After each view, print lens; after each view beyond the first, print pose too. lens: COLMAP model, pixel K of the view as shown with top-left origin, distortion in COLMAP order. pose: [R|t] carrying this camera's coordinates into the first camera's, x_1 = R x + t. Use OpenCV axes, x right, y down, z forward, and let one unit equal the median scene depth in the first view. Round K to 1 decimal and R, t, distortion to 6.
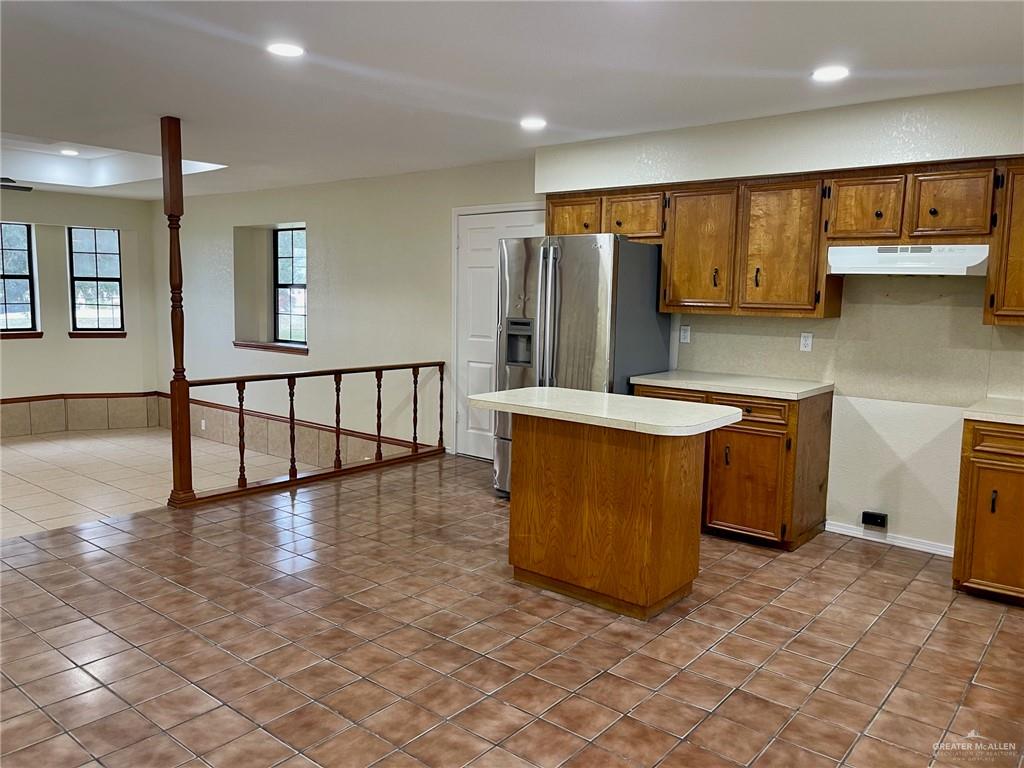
lens RADIAL K [[773.3, 0, 507.4], [0, 773.3, 383.6], [0, 0, 1]] dist [0.067779, -0.083816]
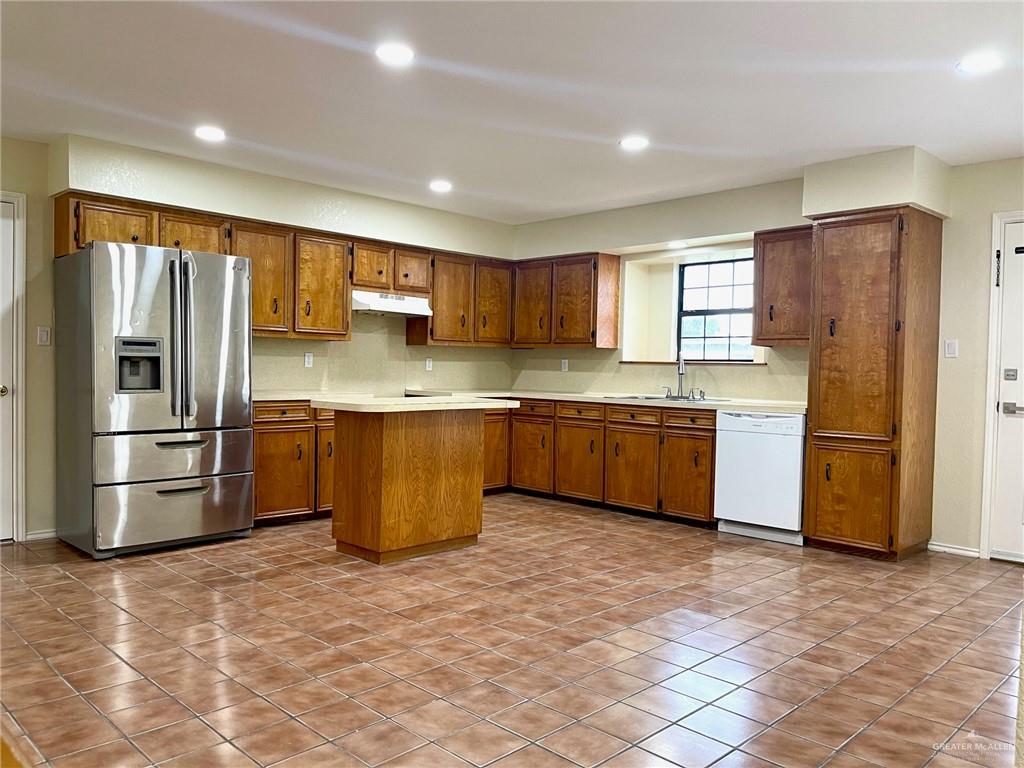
lens RADIAL K [[773.3, 0, 507.4], [0, 773.3, 383.6], [0, 0, 1]] dist [0.067779, -0.083816]
pose [[0.097838, -0.039975, 0.994399, -1.063392], [0.100036, 0.994527, 0.030137, -0.024436], [-0.990162, 0.096527, 0.101301, 0.667402]]
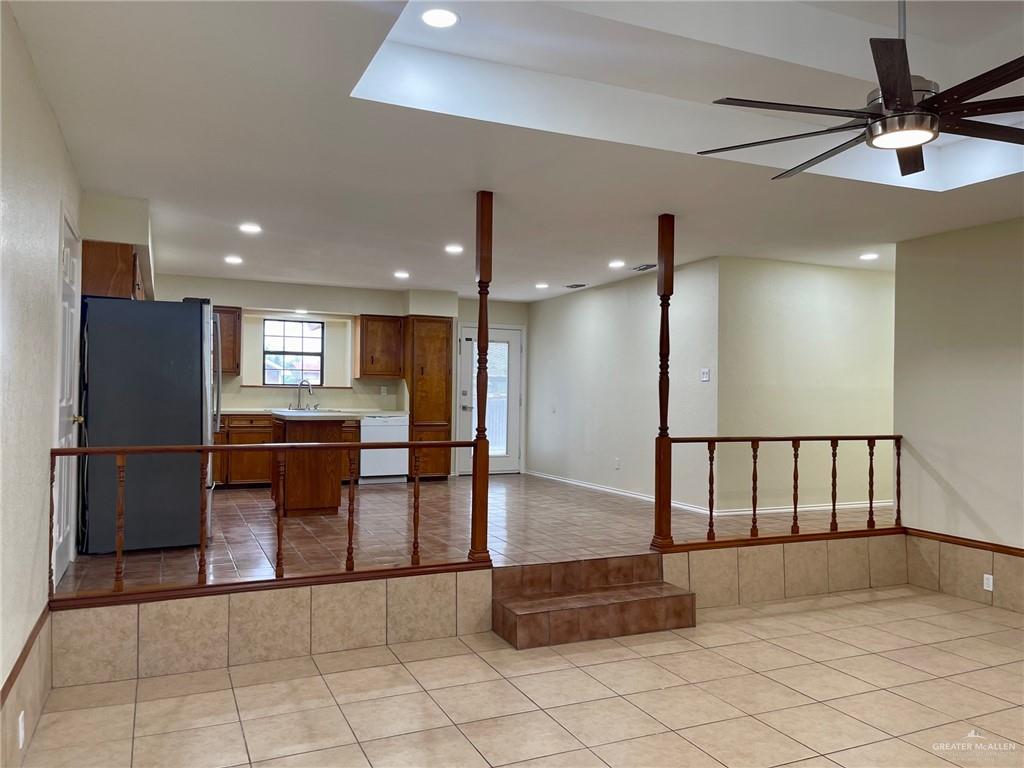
lens RADIAL K [[771.2, 0, 515.9], [0, 771.2, 384.7], [0, 0, 1]] dist [0.072680, -0.091926]
pose [[-0.896719, -0.025989, 0.441837, -1.151160], [0.020798, 0.994698, 0.100718, -0.225916], [-0.442111, 0.099505, -0.891424, 2.378187]]
